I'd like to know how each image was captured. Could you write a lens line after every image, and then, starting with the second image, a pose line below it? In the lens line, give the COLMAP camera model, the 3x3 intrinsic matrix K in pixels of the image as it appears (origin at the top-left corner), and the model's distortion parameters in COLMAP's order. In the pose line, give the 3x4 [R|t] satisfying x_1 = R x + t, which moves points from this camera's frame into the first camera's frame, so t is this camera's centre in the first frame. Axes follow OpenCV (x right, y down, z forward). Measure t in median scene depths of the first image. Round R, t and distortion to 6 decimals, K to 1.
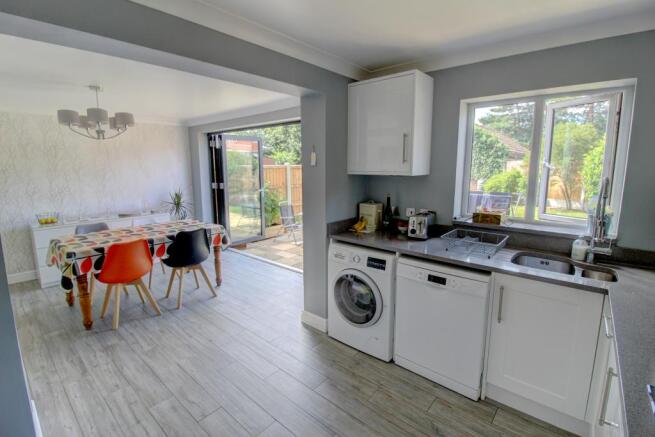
lens RADIAL K [[303.1, 0, 328.6], [0, 303.1, 213.0], [0, 0, 1]] dist [-0.006949, -0.009585]
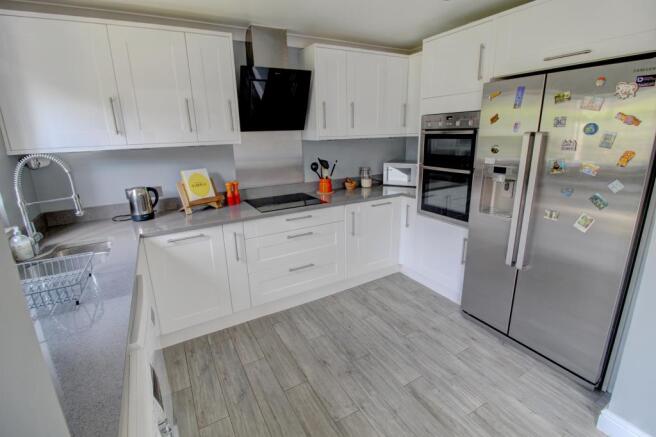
lens RADIAL K [[303.6, 0, 324.9], [0, 303.6, 213.0], [0, 0, 1]] dist [-0.006949, -0.009585]
pose [[-0.939308, -0.064892, 0.336882, -0.180893], [0.077944, 0.915906, 0.393753, -0.198703], [-0.334104, 0.396113, -0.855260, 1.271931]]
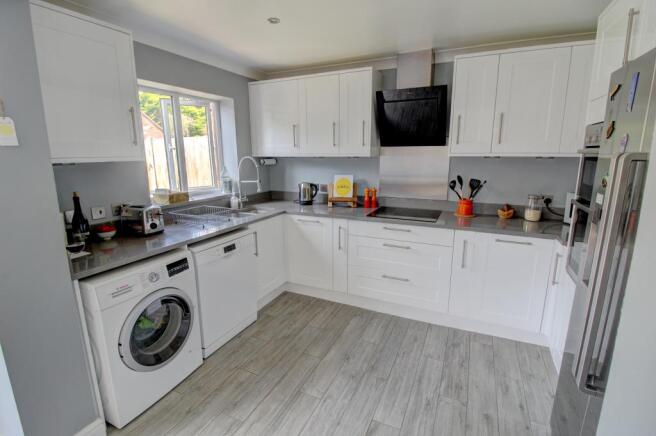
lens RADIAL K [[303.6, 0, 325.0], [0, 303.6, 211.5], [0, 0, 1]] dist [-0.006949, -0.009585]
pose [[-0.252961, -0.185424, 0.949541, -0.765171], [0.155312, 0.960950, 0.229027, -0.117419], [-0.954929, 0.205410, -0.214285, 0.825832]]
